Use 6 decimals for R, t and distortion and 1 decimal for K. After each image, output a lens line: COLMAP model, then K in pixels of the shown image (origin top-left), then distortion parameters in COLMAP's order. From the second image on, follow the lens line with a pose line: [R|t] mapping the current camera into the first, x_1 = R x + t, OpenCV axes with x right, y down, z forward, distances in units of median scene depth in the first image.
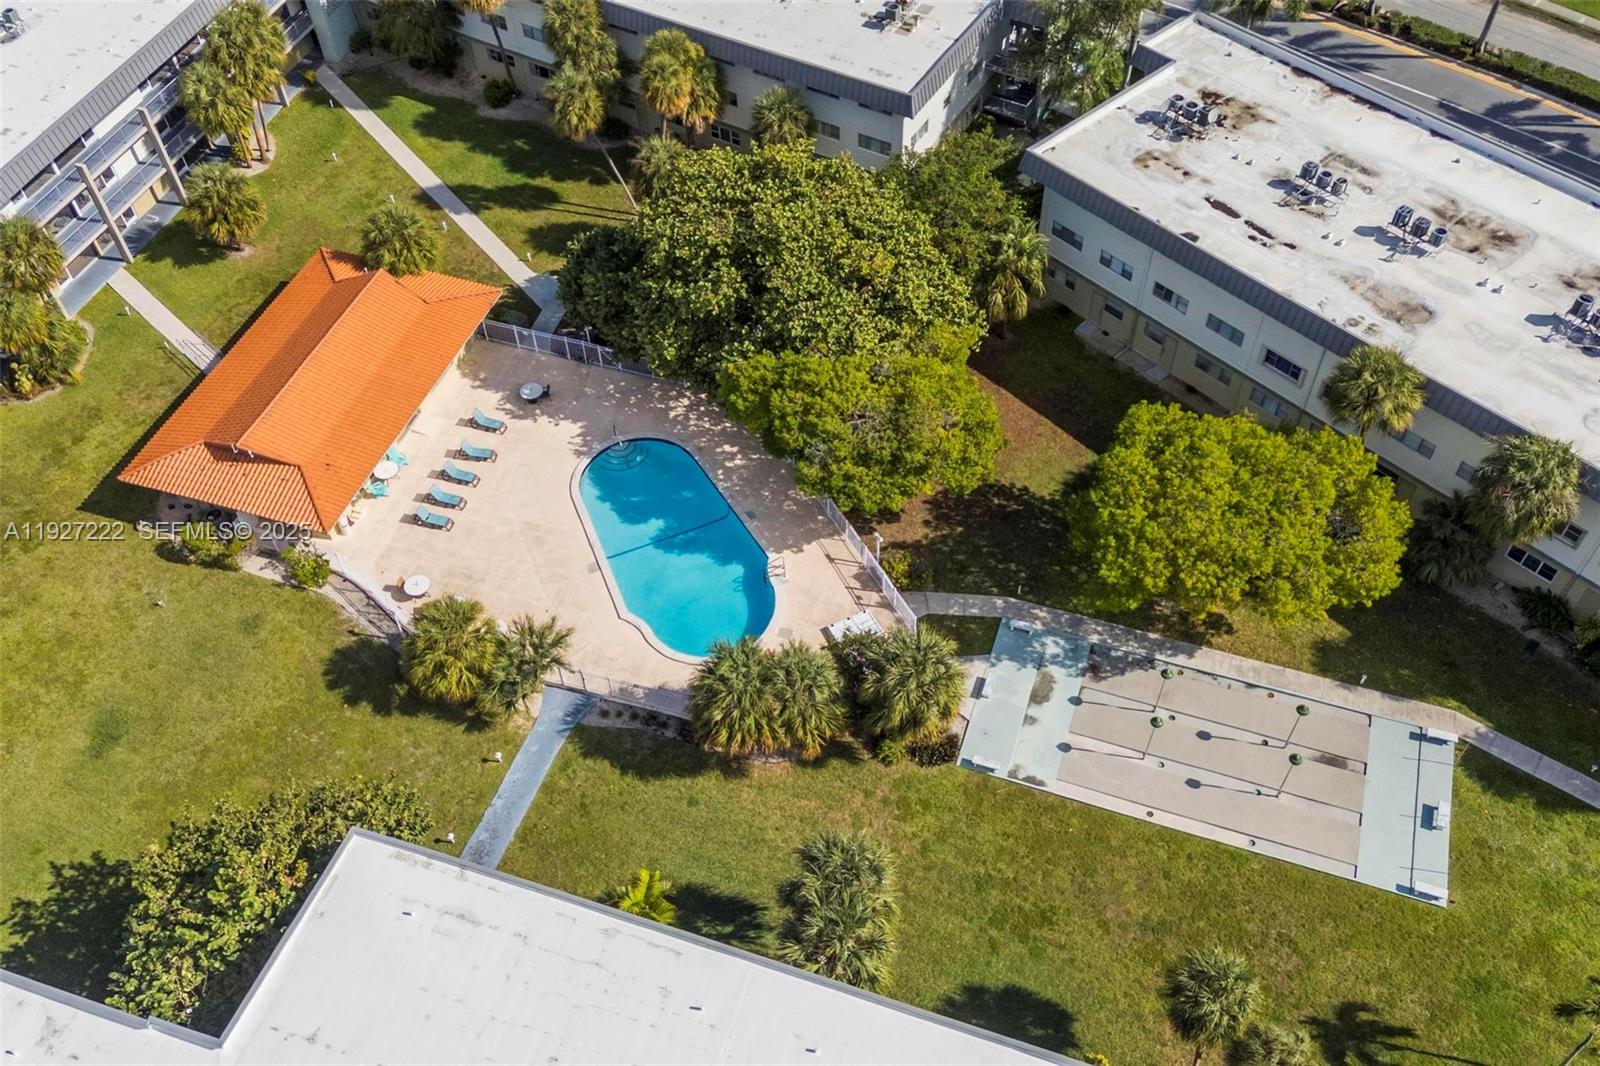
lens RADIAL K [[1335.7, 0, 778.3], [0, 1335.7, 534.7], [0, 0, 1]] dist [0.071772, -0.002517]
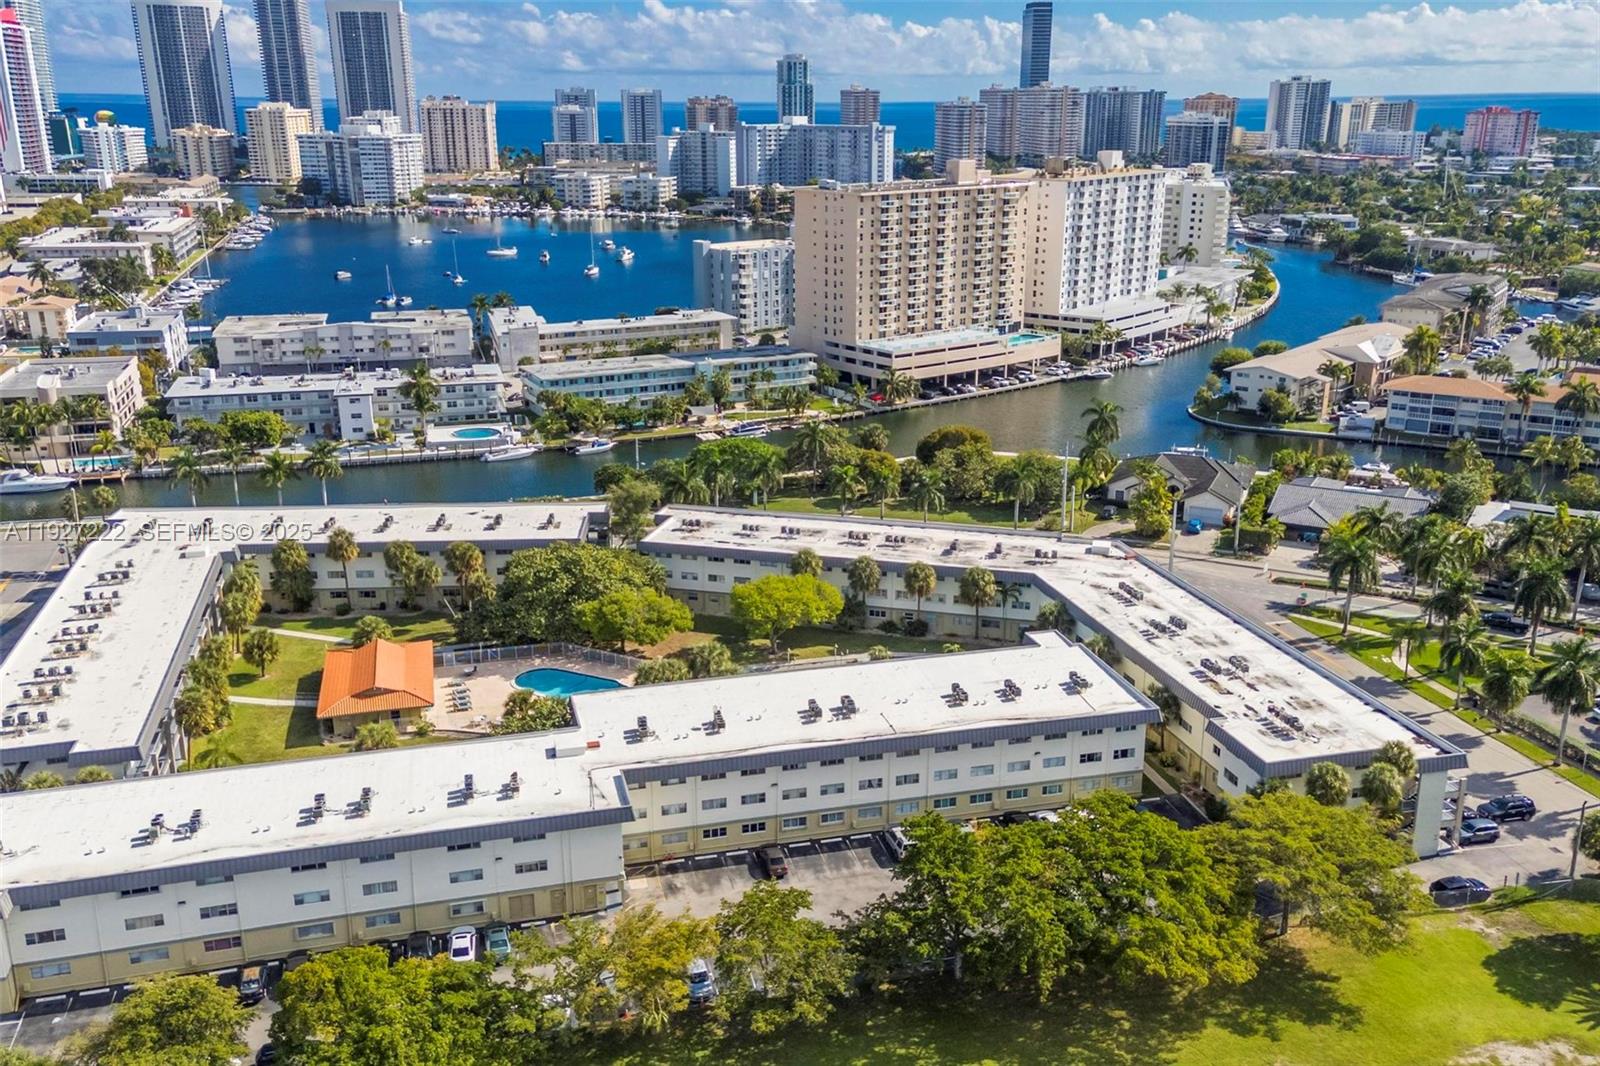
lens RADIAL K [[1442.4, 0, 800.0], [0, 1442.4, 533.0], [0, 0, 1]] dist [0.058270, -0.002026]
pose [[0.831060, -0.147169, 0.536358, -0.967380], [0.427943, 0.785166, -0.447638, 0.987815], [-0.355252, 0.601545, 0.715500, -0.945626]]
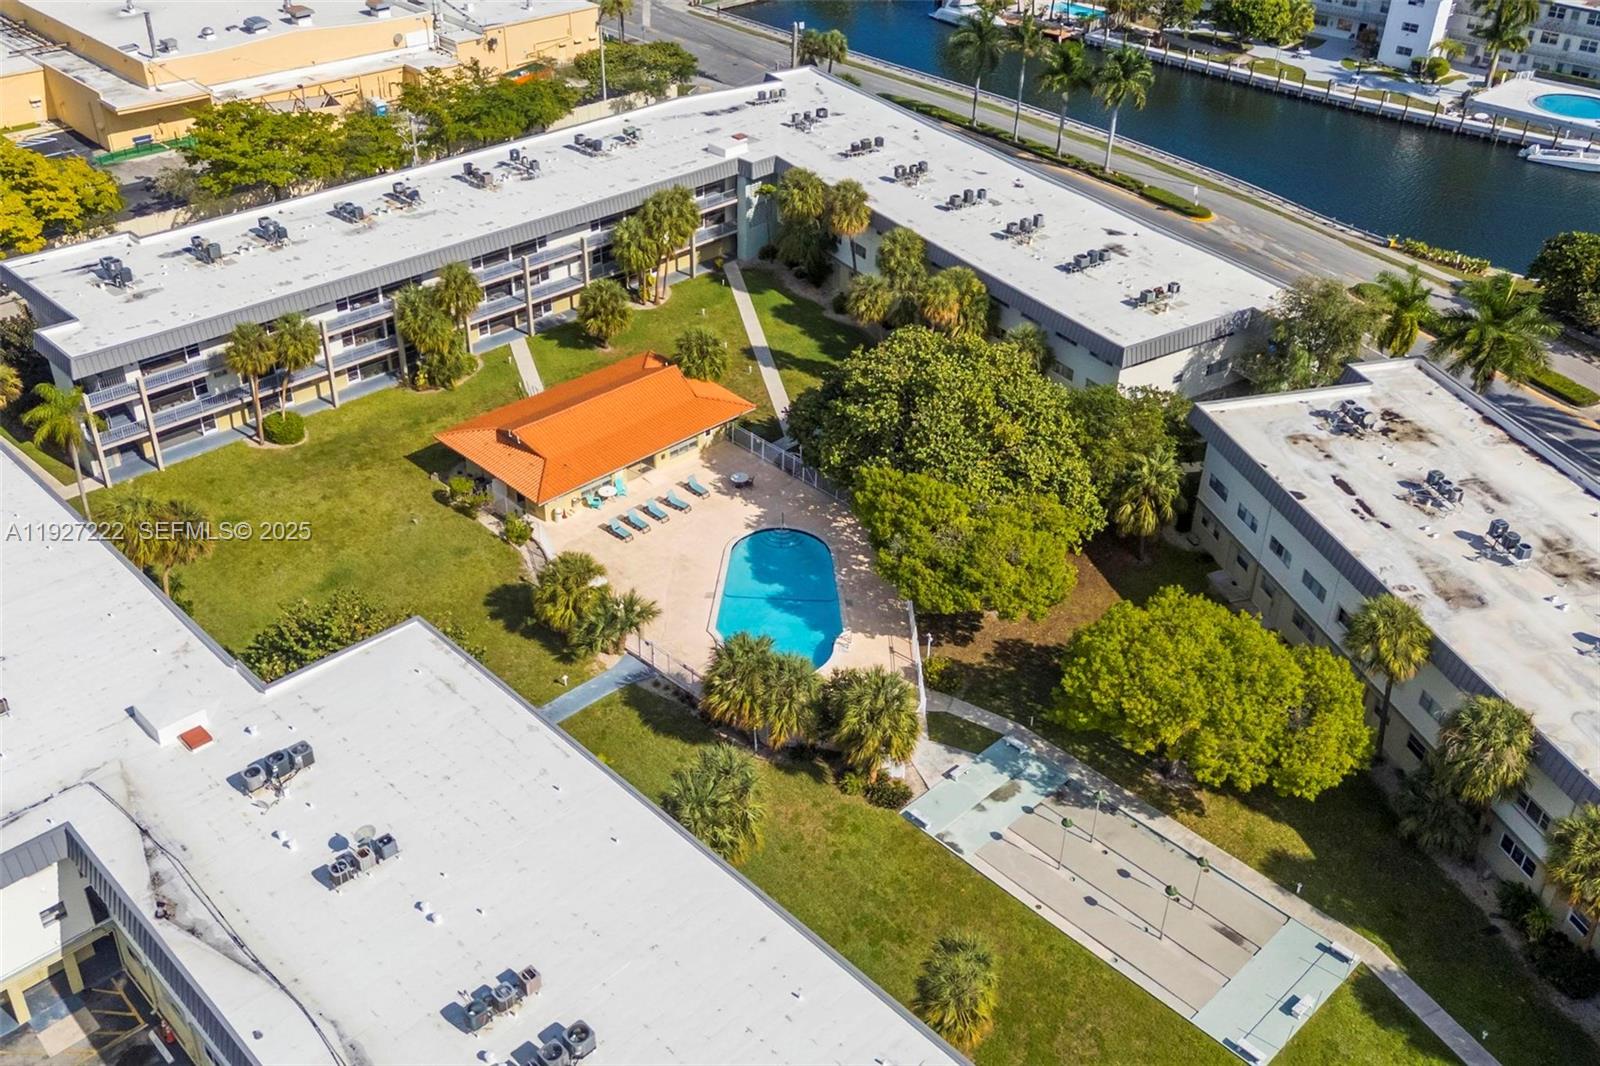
lens RADIAL K [[1442.4, 0, 800.0], [0, 1442.4, 533.0], [0, 0, 1]] dist [0.058270, -0.002026]
pose [[0.892377, 0.278333, -0.355237, 0.369840], [-0.371702, 0.899717, -0.228797, 0.233379], [0.255931, 0.336215, 0.906344, -0.181641]]
